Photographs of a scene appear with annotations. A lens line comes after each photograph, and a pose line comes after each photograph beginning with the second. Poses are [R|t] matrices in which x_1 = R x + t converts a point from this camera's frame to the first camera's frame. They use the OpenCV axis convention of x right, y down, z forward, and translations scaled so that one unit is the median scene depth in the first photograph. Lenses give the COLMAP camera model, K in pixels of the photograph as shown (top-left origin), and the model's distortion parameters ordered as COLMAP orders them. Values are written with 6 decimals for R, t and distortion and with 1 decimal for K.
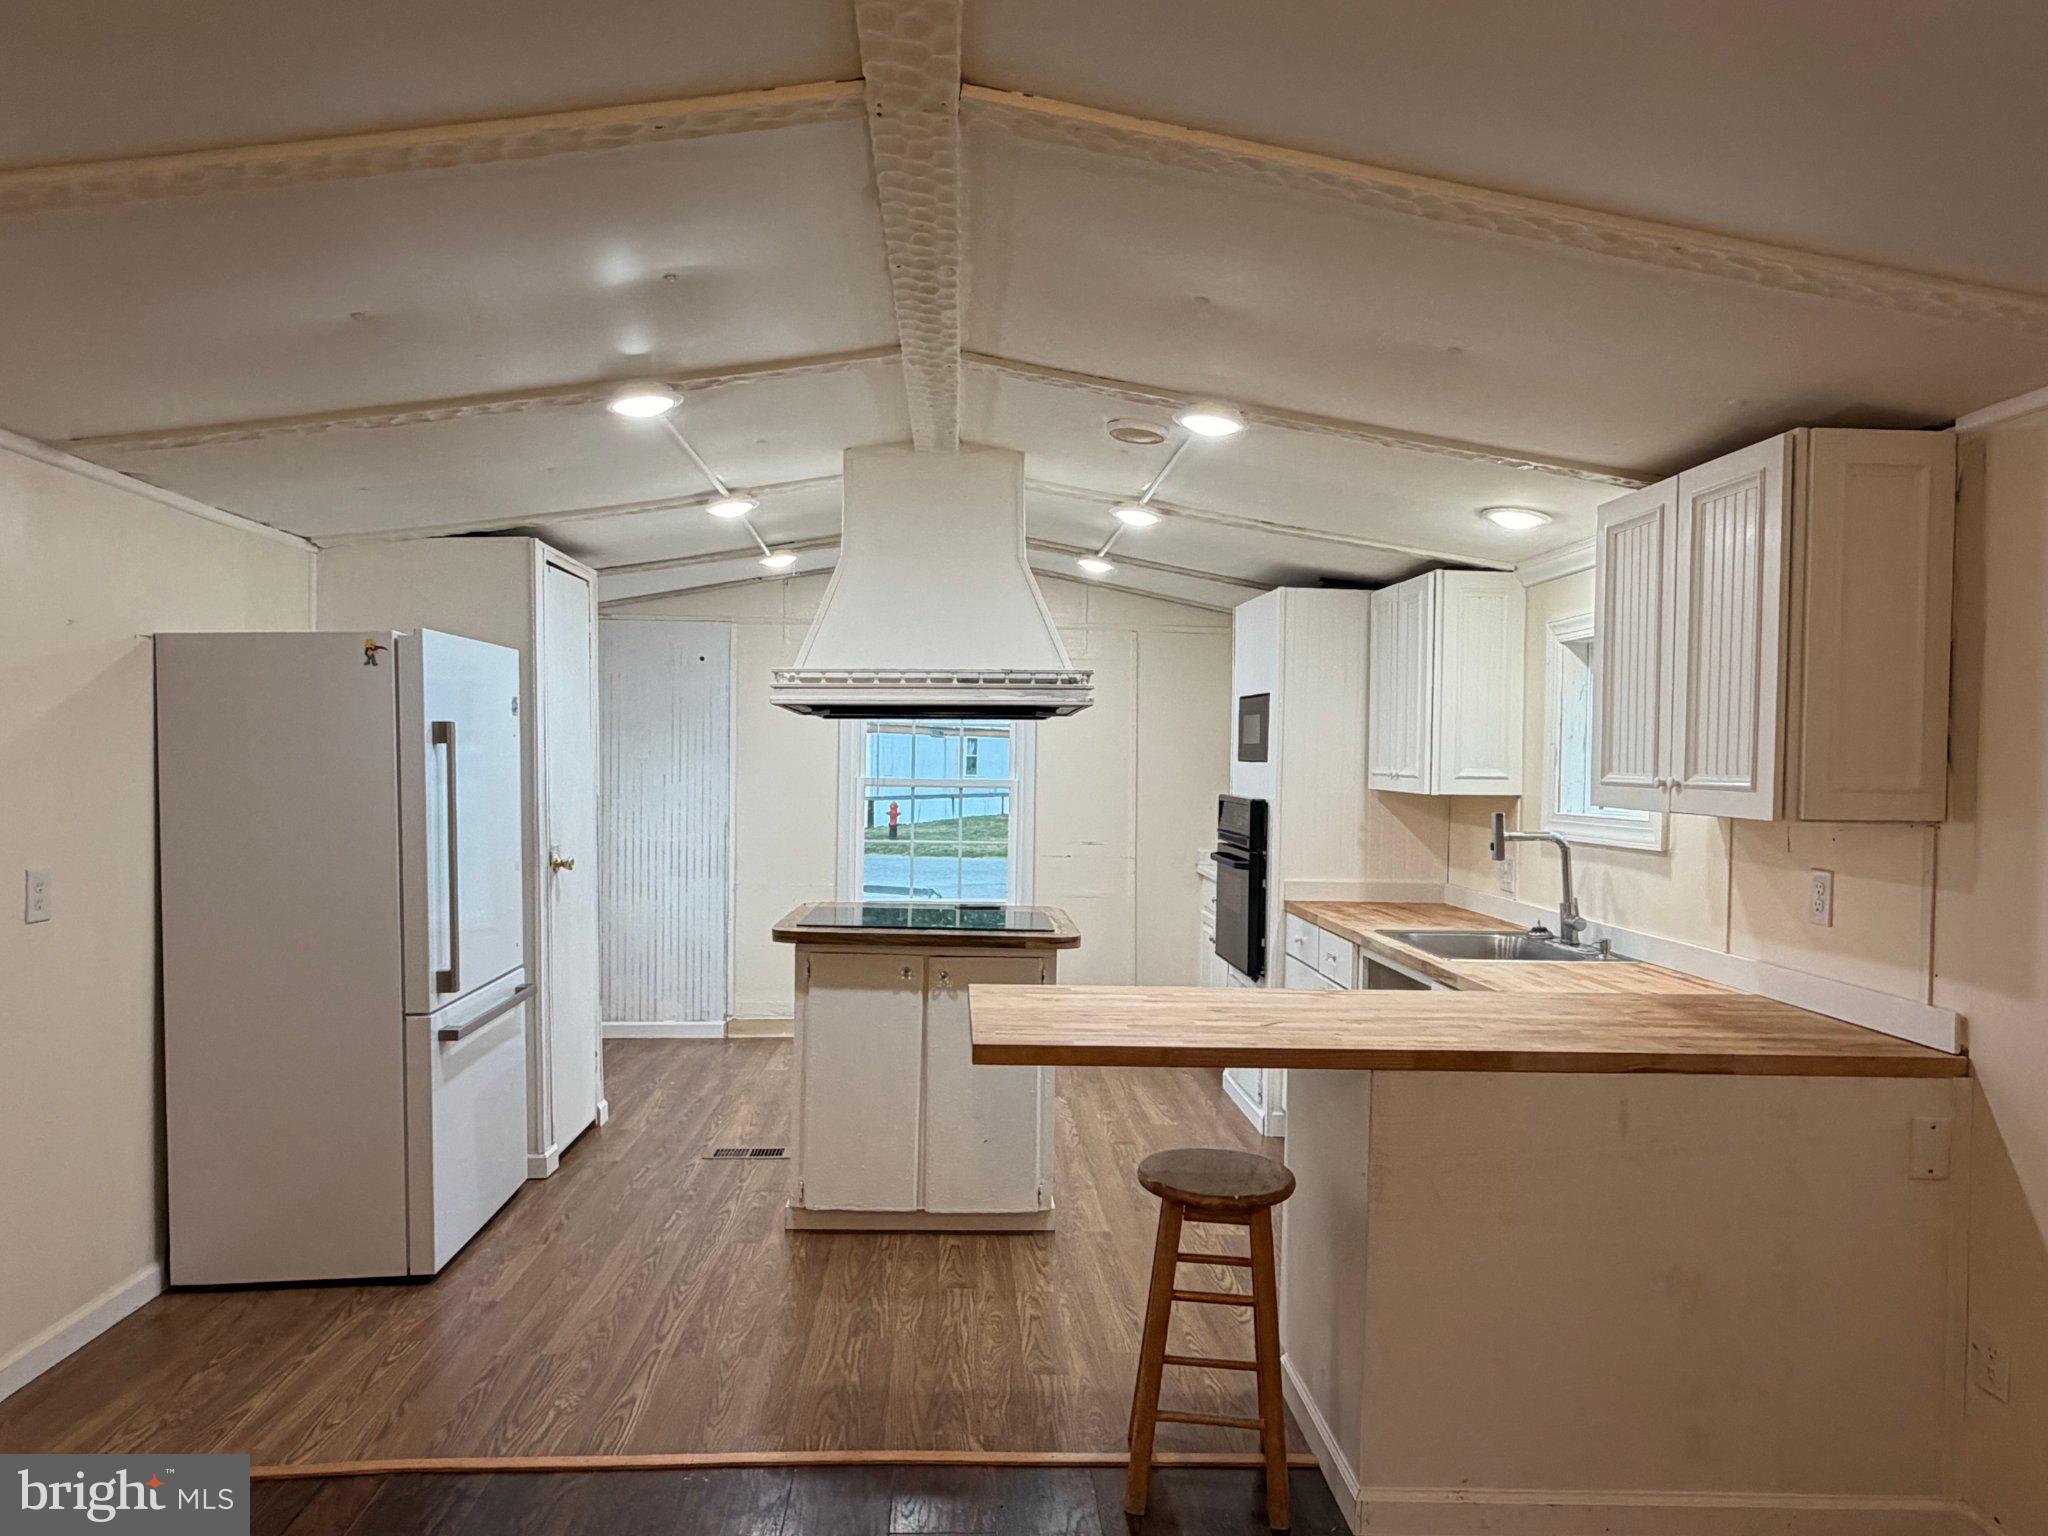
lens RADIAL K [[1319.1, 0, 1016.1], [0, 1319.1, 760.0], [0, 0, 1]] dist [-0.000054, 0.001598]
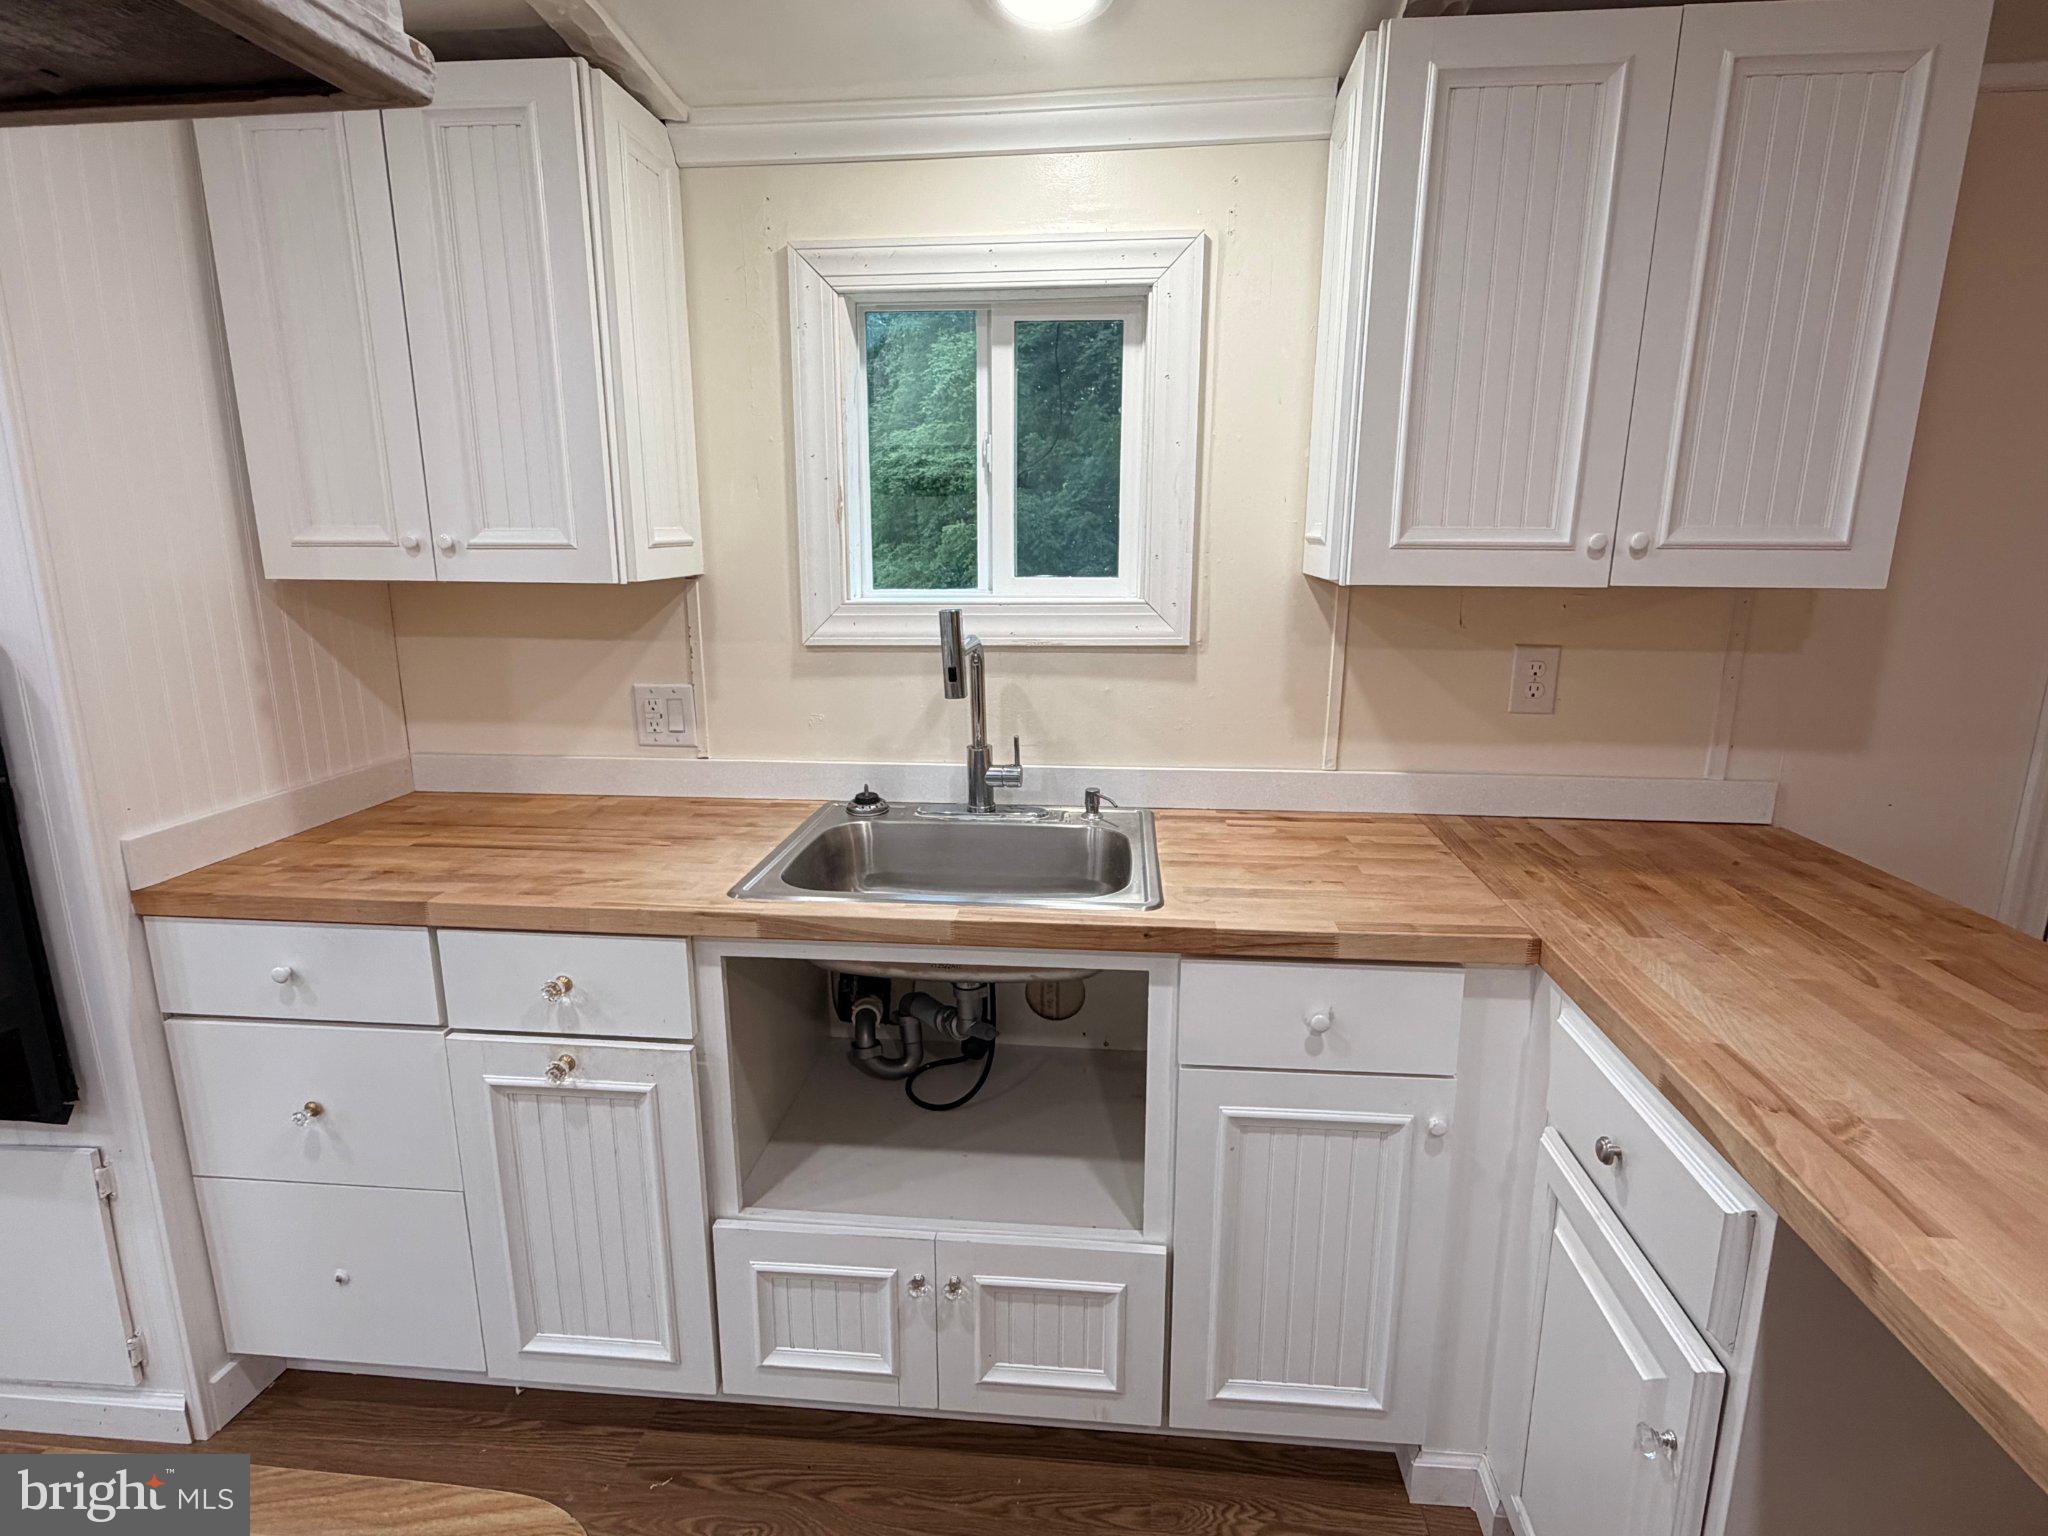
lens RADIAL K [[1054.3, 0, 1024.5], [0, 1054.3, 770.6], [0, 0, 1]] dist [-0.002062, 0.001310]
pose [[0.146210, -0.235795, 0.960741, -0.055580], [0.003581, 0.971298, 0.237841, 0.001975], [-0.989247, -0.031335, 0.142858, 0.918732]]
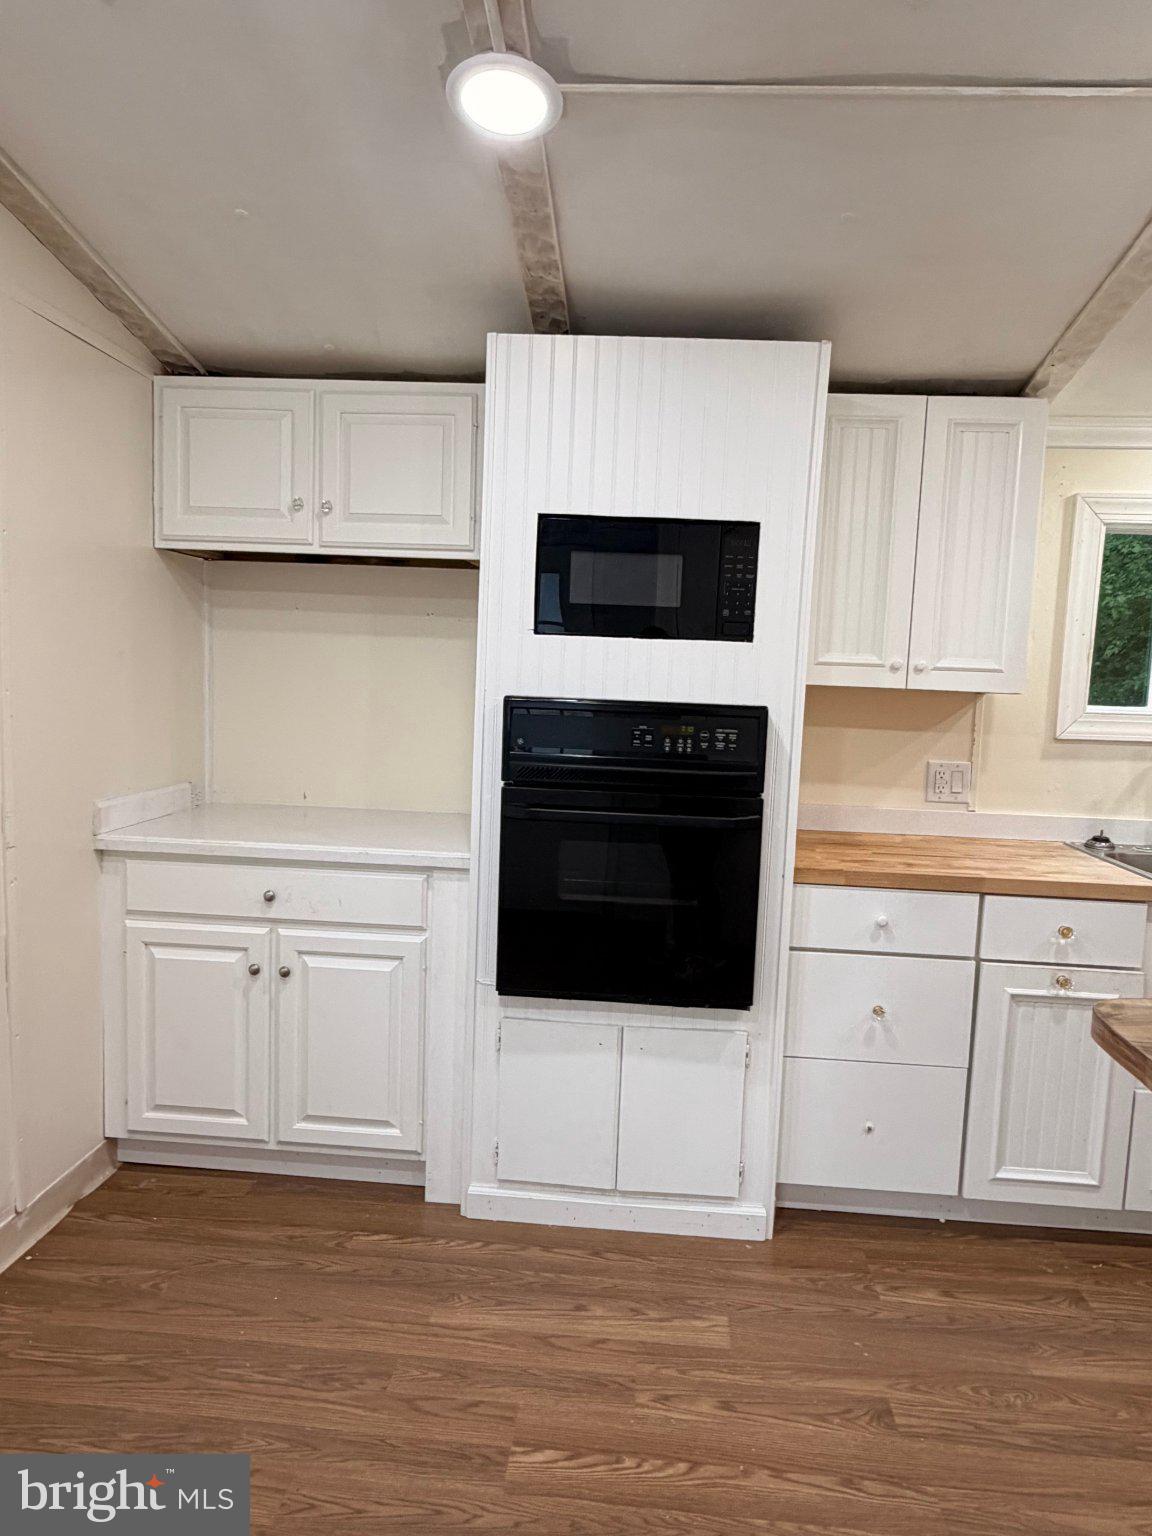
lens RADIAL K [[989.3, 0, 579.1], [0, 989.3, 765.8], [0, 0, 1]] dist [-0.000054, 0.001598]
pose [[0.130422, -0.106939, 0.985674, -0.345558], [-0.032539, 0.993169, 0.112058, 0.013062], [-0.990925, -0.046688, 0.126051, 1.360621]]
